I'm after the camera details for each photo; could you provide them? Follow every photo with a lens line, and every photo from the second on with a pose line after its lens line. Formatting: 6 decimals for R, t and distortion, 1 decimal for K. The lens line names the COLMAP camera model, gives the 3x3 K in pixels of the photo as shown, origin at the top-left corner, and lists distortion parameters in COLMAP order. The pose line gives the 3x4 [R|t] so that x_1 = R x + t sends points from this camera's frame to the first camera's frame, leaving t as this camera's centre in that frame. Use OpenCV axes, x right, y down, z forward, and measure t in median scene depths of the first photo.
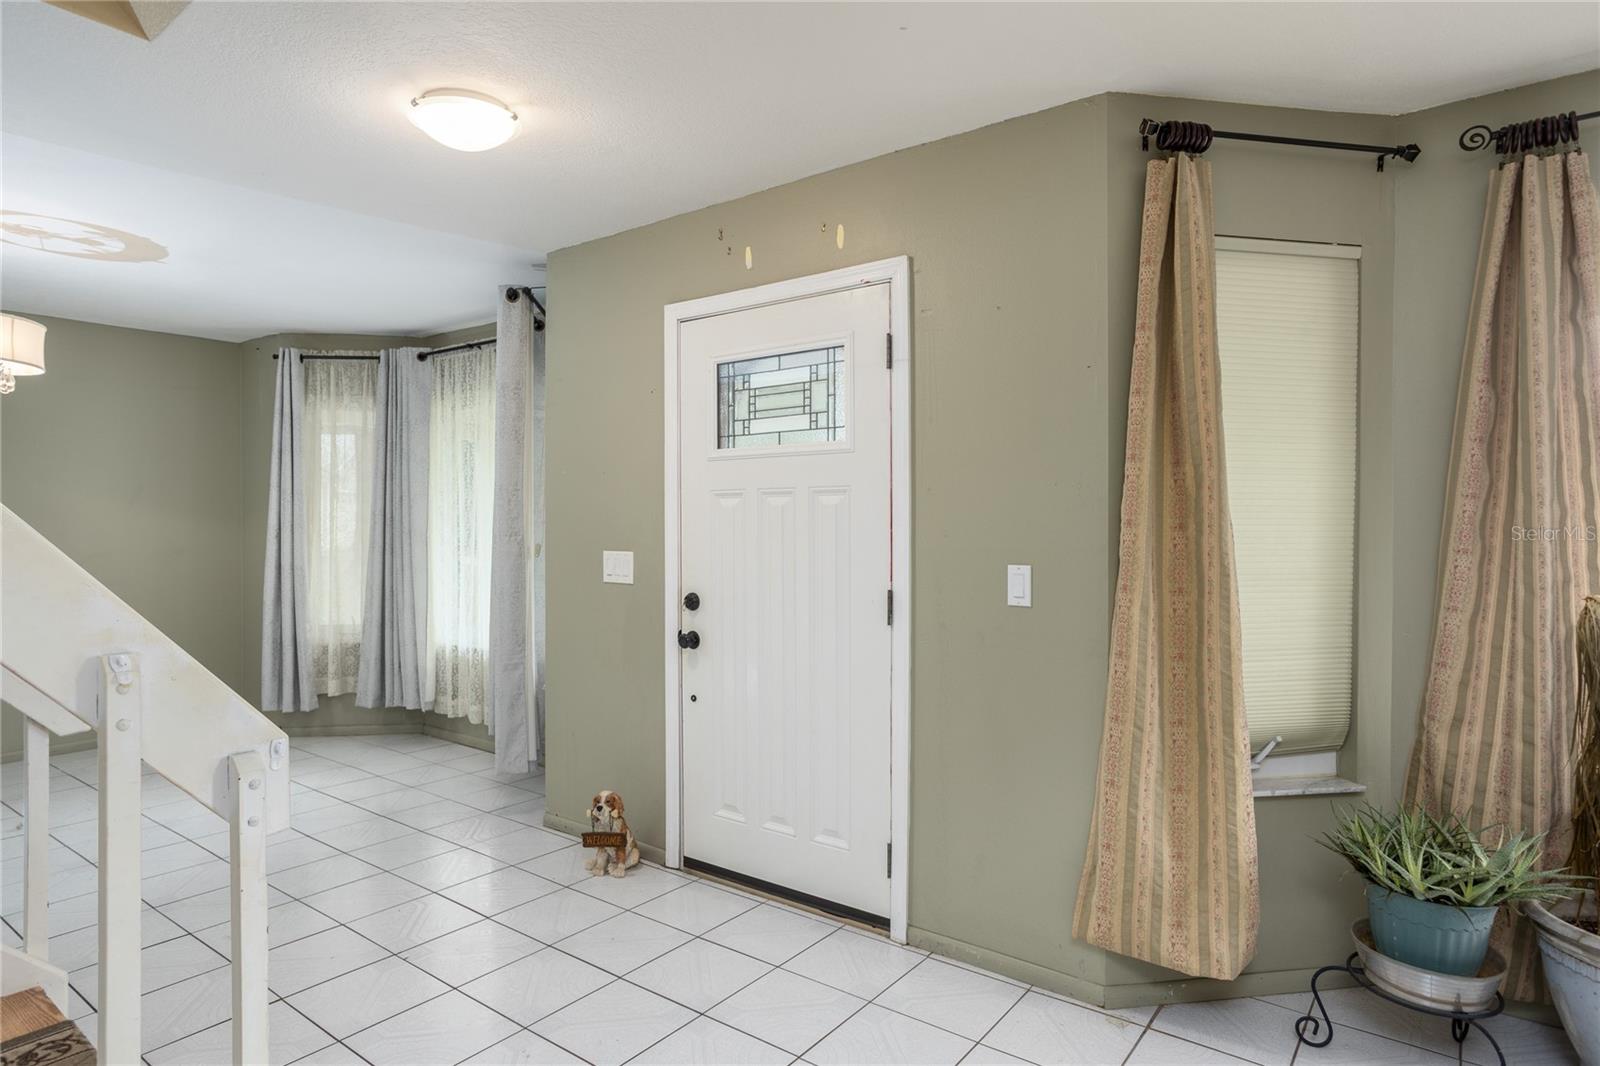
lens RADIAL K [[881.9, 0, 800.3], [0, 881.9, 543.6], [0, 0, 1]] dist [-0.023019, -0.000977]
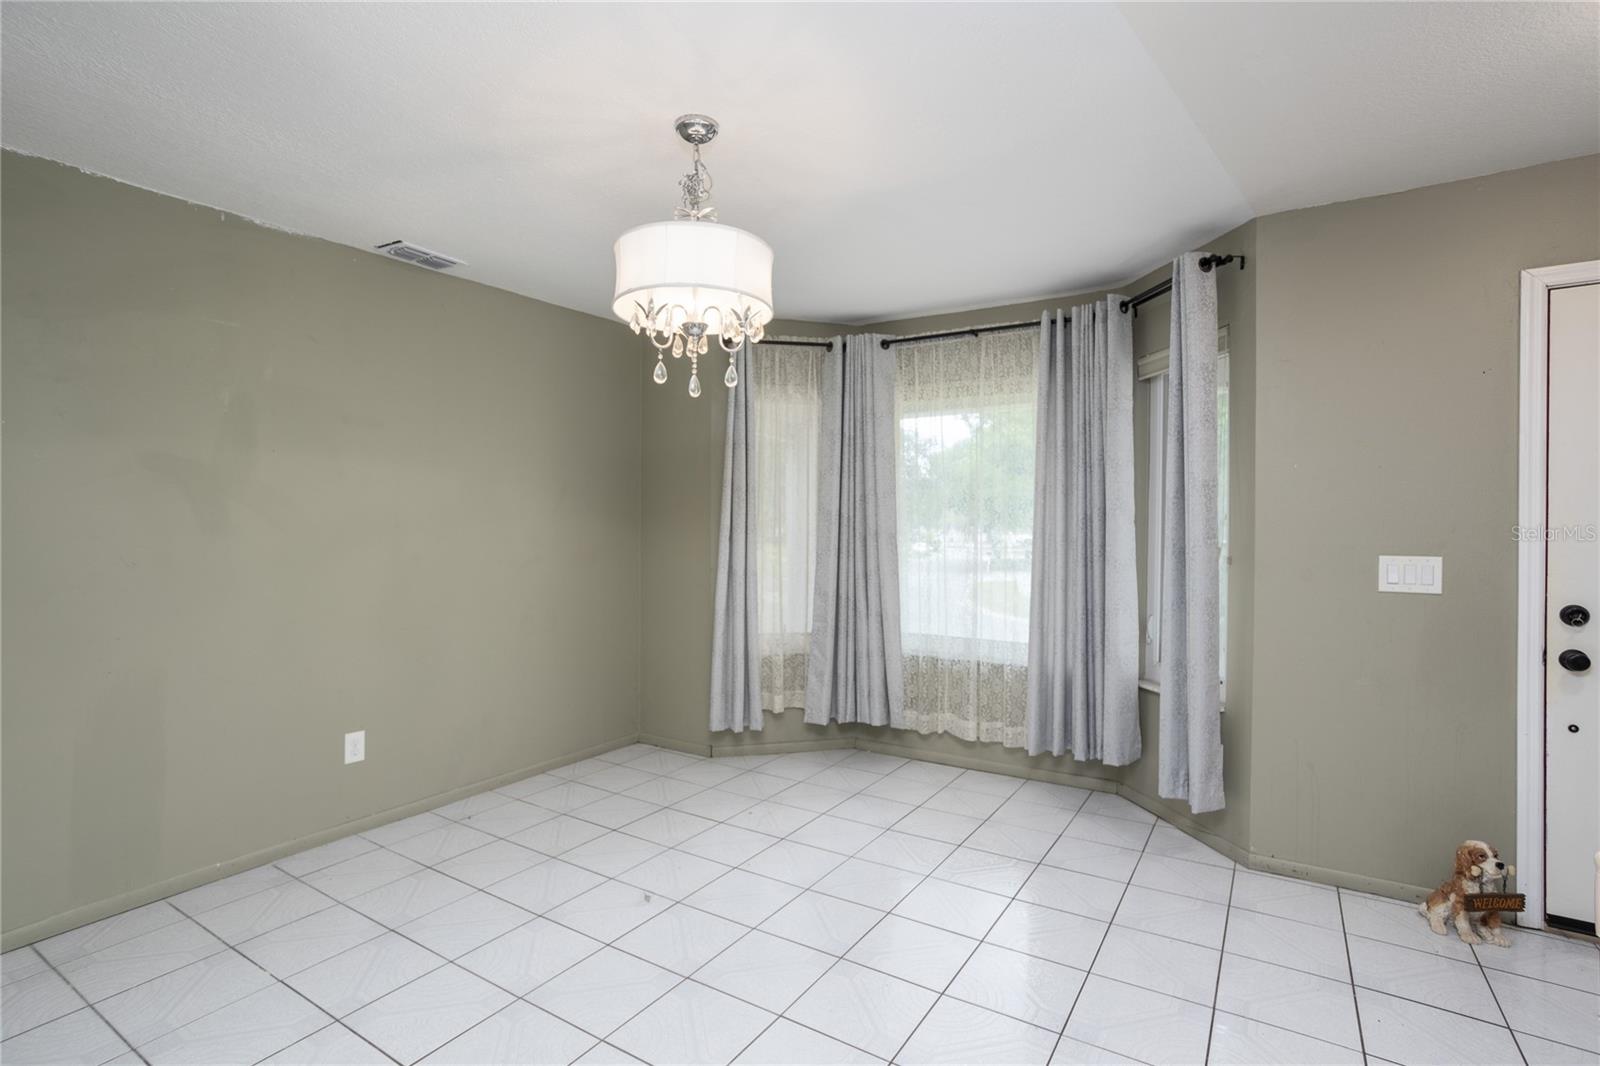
lens RADIAL K [[763.8, 0, 760.2], [0, 763.8, 543.3], [0, 0, 1]] dist [-0.004868, 0.009836]
pose [[0.996535, 0.005953, 0.082960, -1.080110], [-0.005467, 0.999967, -0.006084, 0.004885], [-0.082993, 0.005609, 0.996534, 0.355104]]
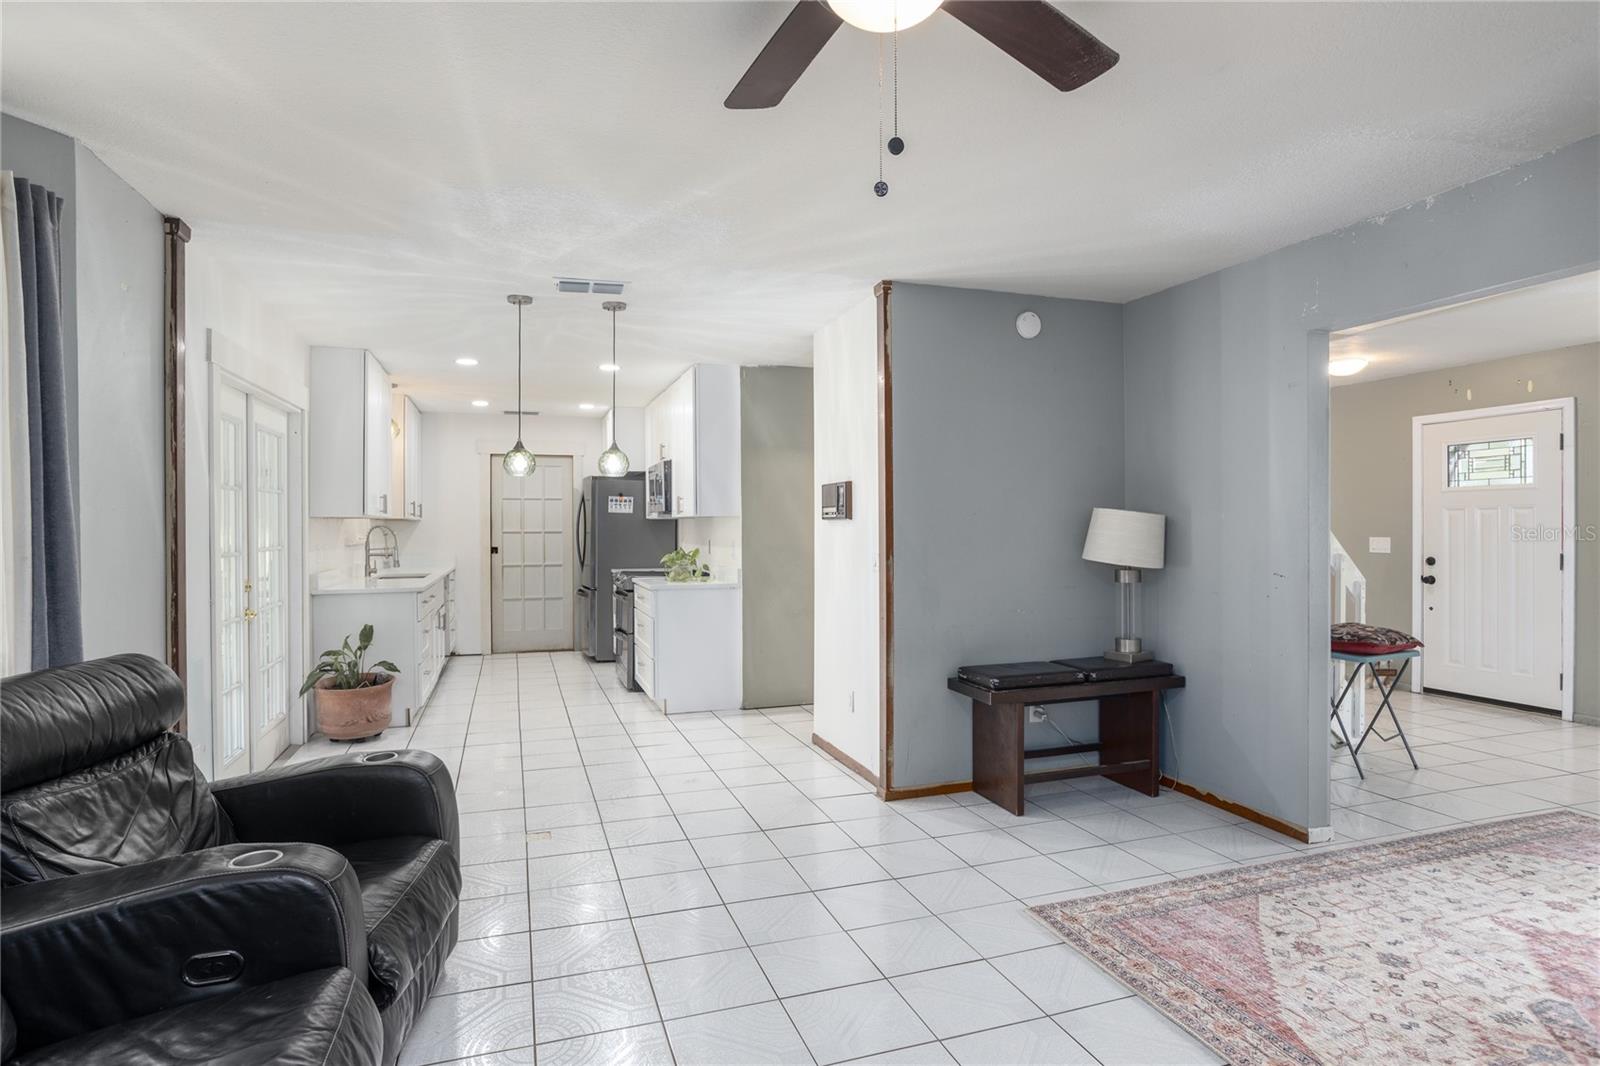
lens RADIAL K [[853.3, 0, 800.7], [0, 853.3, 535.5], [0, 0, 1]] dist [0.004048, 0.005985]
pose [[0.818553, 0.003066, -0.574422, -0.196982], [-0.008981, 0.999932, -0.007460, 0.037483], [0.574360, 0.011265, 0.818525, -1.640771]]
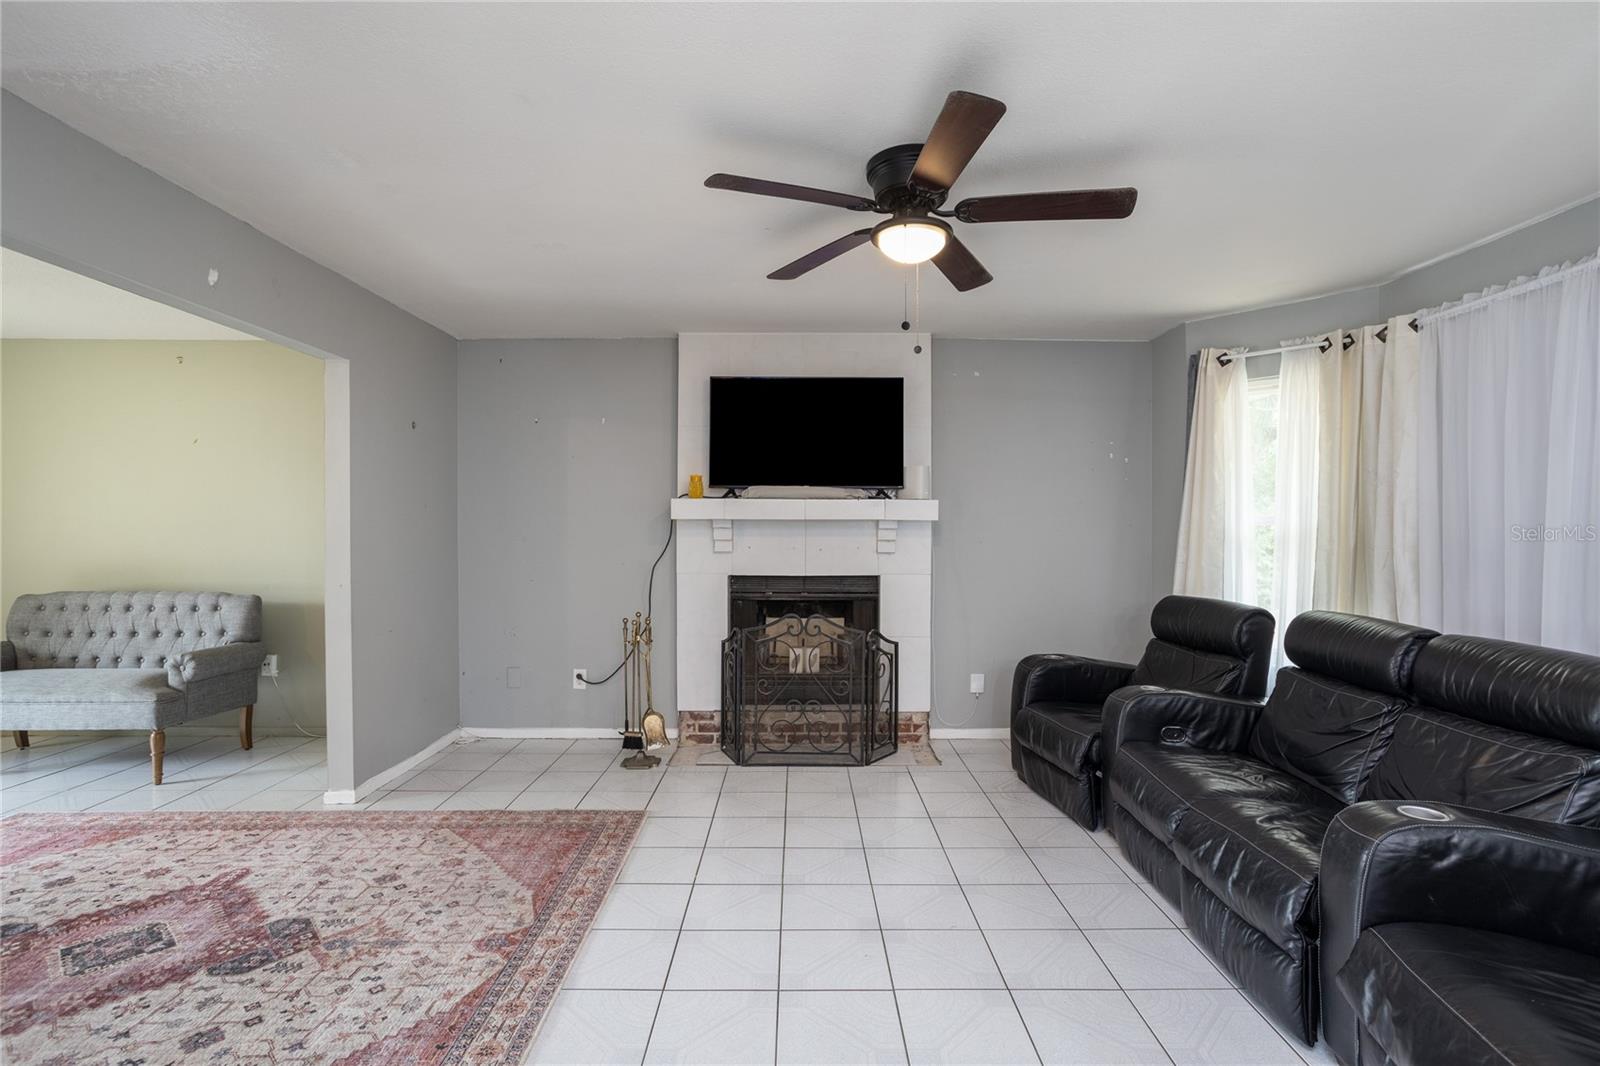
lens RADIAL K [[763.8, 0, 796.7], [0, 763.8, 527.0], [0, 0, 1]] dist [-0.004868, 0.009836]
pose [[-0.582076, -0.000994, 0.813133, -1.076318], [0.010272, 0.999910, 0.008575, 0.010286], [-0.813069, 0.013344, -0.582014, -0.579887]]
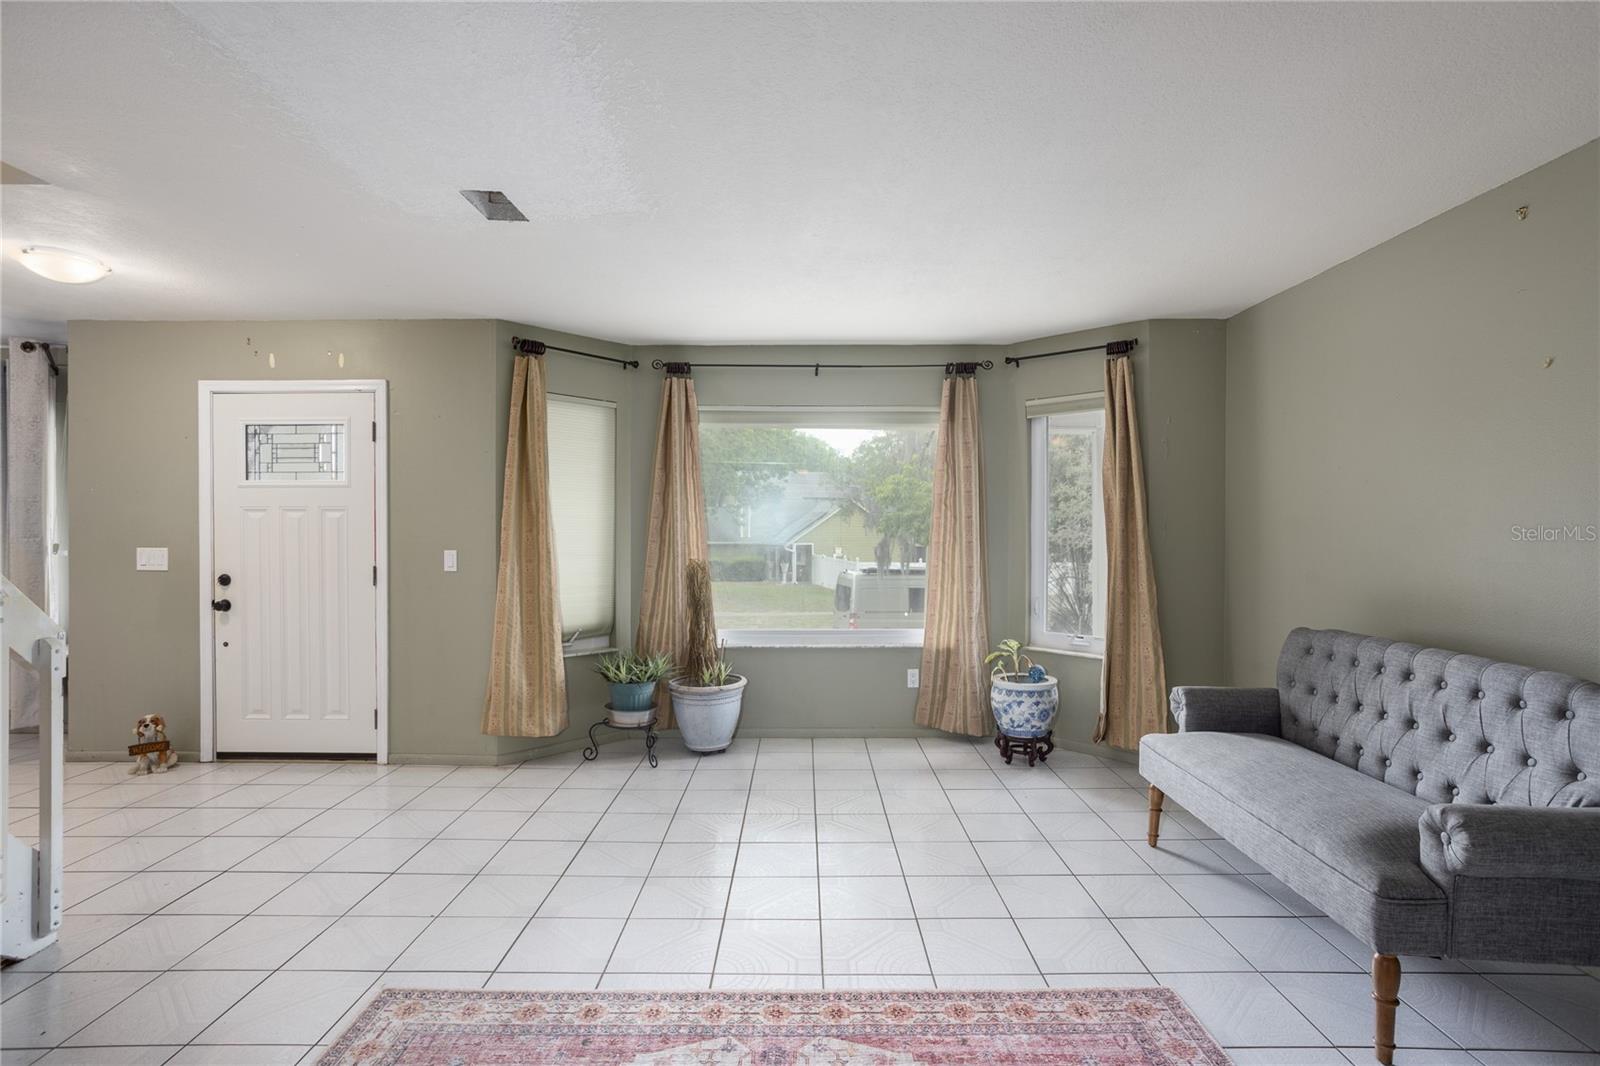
lens RADIAL K [[763.8, 0, 775.5], [0, 763.8, 537.5], [0, 0, 1]] dist [-0.004868, 0.009836]
pose [[0.813431, -0.003487, 0.581651, -0.128140], [0.009773, 0.999923, -0.007674, 0.013699], [-0.581579, 0.011926, 0.813402, -0.677990]]
